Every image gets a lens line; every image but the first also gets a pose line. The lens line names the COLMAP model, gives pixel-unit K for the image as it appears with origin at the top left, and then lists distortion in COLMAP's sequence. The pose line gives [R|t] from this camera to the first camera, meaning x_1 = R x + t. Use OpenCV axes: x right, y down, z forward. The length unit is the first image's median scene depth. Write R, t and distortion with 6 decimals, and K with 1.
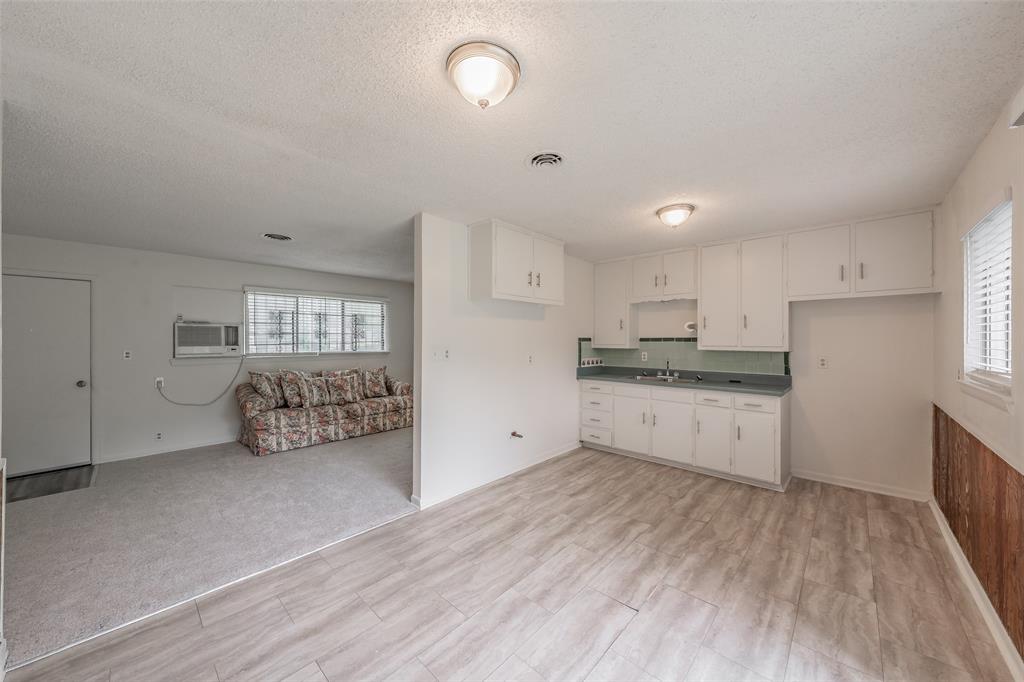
lens RADIAL K [[358.7, 0, 524.3], [0, 358.7, 342.0], [0, 0, 1]] dist [-0.001497, -0.000376]
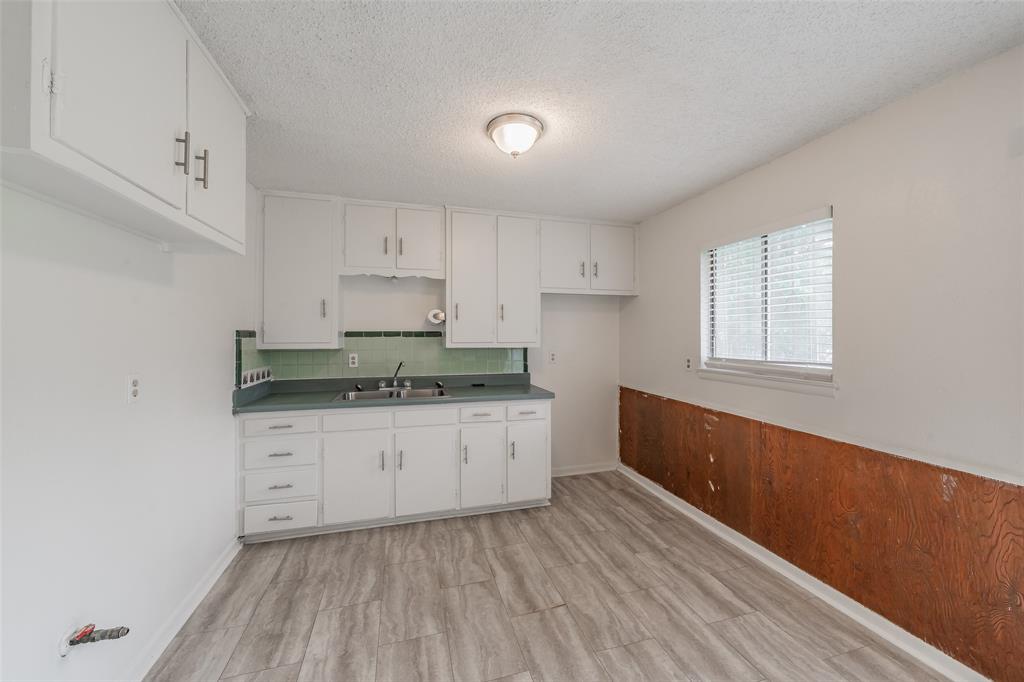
lens RADIAL K [[374.1, 0, 511.5], [0, 374.1, 333.4], [0, 0, 1]] dist [-0.001479, -0.000098]
pose [[0.533470, 0.003666, 0.845811, -0.105262], [0.004088, 0.999968, -0.006912, -0.002288], [-0.845809, 0.007145, 0.533438, 0.511391]]
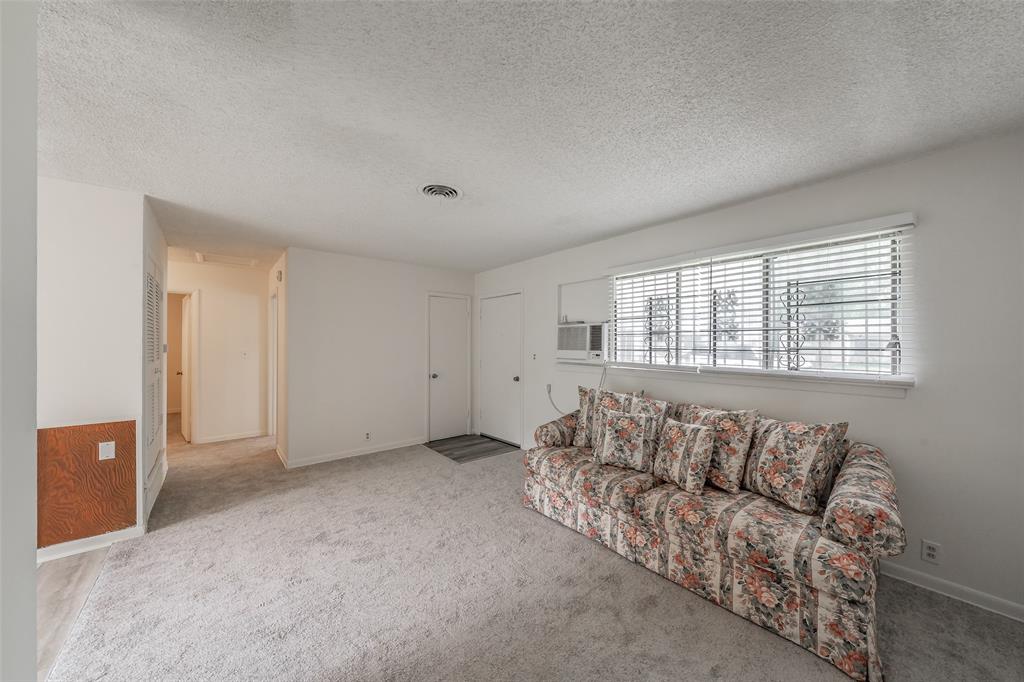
lens RADIAL K [[358.7, 0, 524.3], [0, 358.7, 342.0], [0, 0, 1]] dist [-0.001497, -0.000376]
pose [[-0.130040, -0.000416, -0.991509, -0.034302], [-0.006559, 0.999978, 0.000441, -0.009456], [0.991487, 0.006561, -0.130040, 1.229090]]
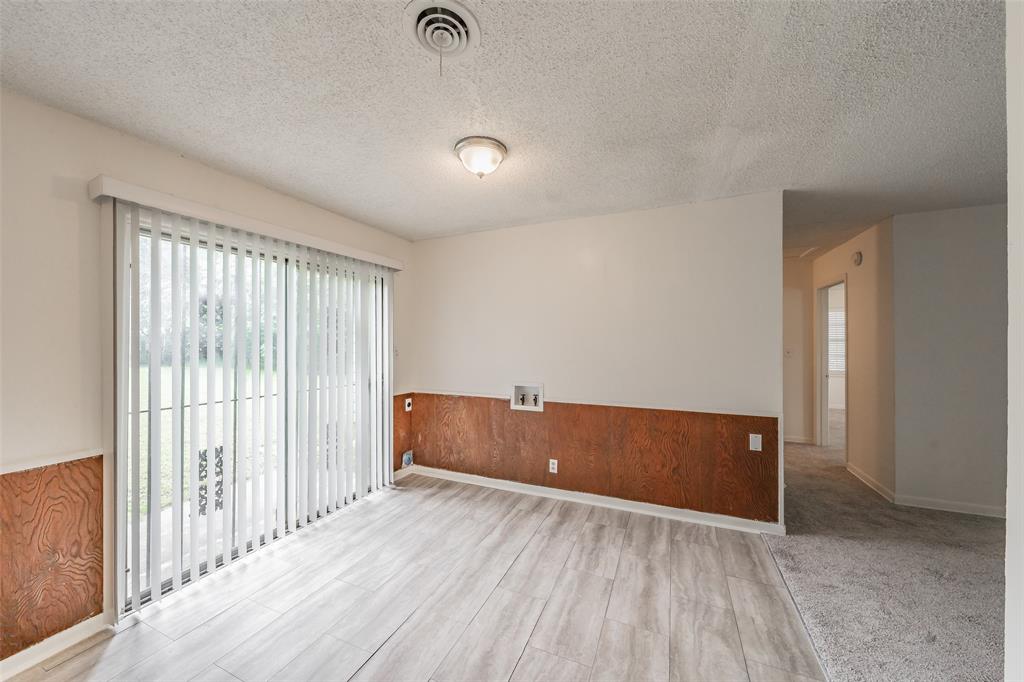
lens RADIAL K [[365.1, 0, 527.9], [0, 365.1, 339.4], [0, 0, 1]] dist [-0.001176, -0.000030]
pose [[-0.942582, 0.001513, -0.333970, 0.071299], [0.001194, 0.999999, 0.001160, -0.004708], [0.333971, 0.000694, -0.942583, 0.884994]]
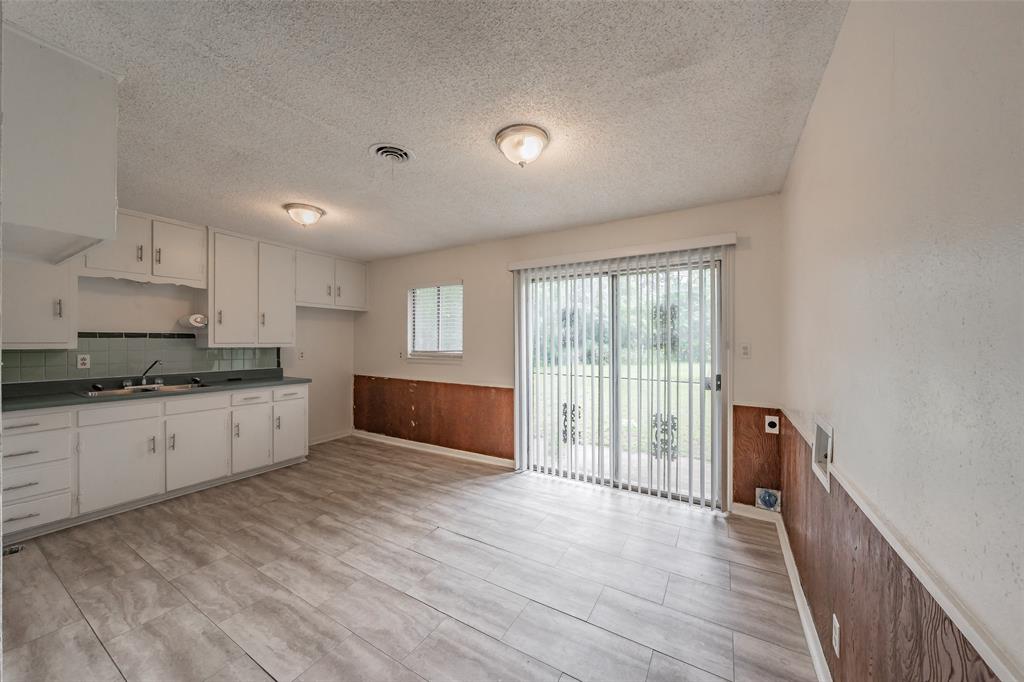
lens RADIAL K [[358.7, 0, 503.2], [0, 358.7, 341.5], [0, 0, 1]] dist [0.002579, 0.000219]
pose [[-0.172901, 0.000530, 0.984939, -0.541713], [0.003699, 0.999993, 0.000112, 0.010324], [-0.984932, 0.003663, -0.172902, 0.479703]]
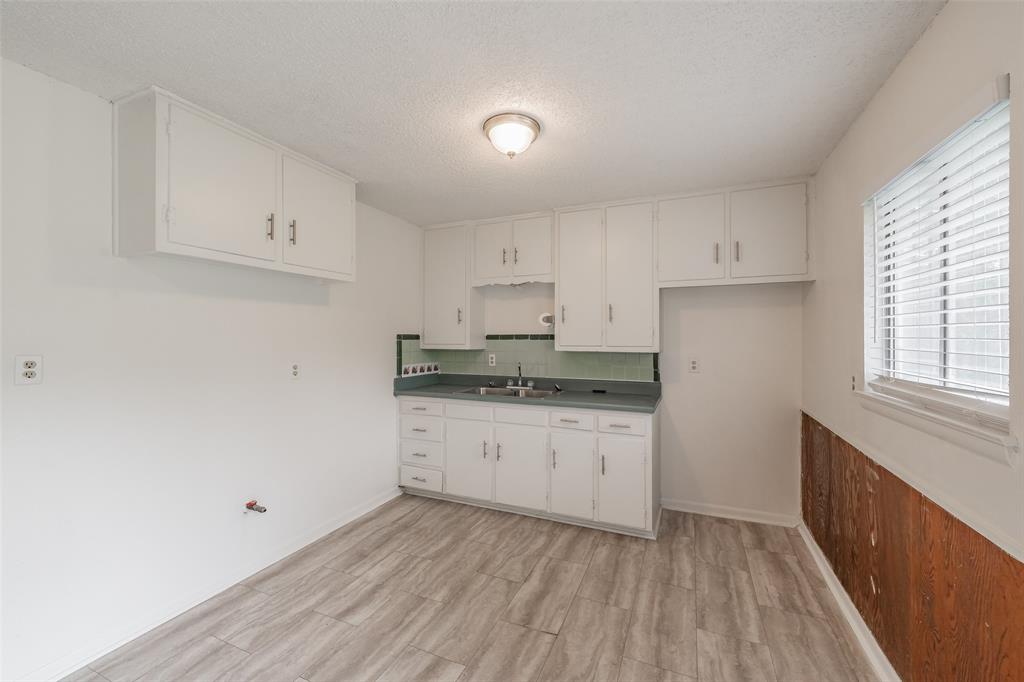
lens RADIAL K [[391.8, 0, 531.1], [0, 391.8, 337.5], [0, 0, 1]] dist [-0.001711, -0.000266]
pose [[0.939475, 0.000250, 0.342618, 0.171852], [0.001277, 0.999990, -0.004233, -0.002810], [-0.342616, 0.004414, 0.939465, 0.275997]]
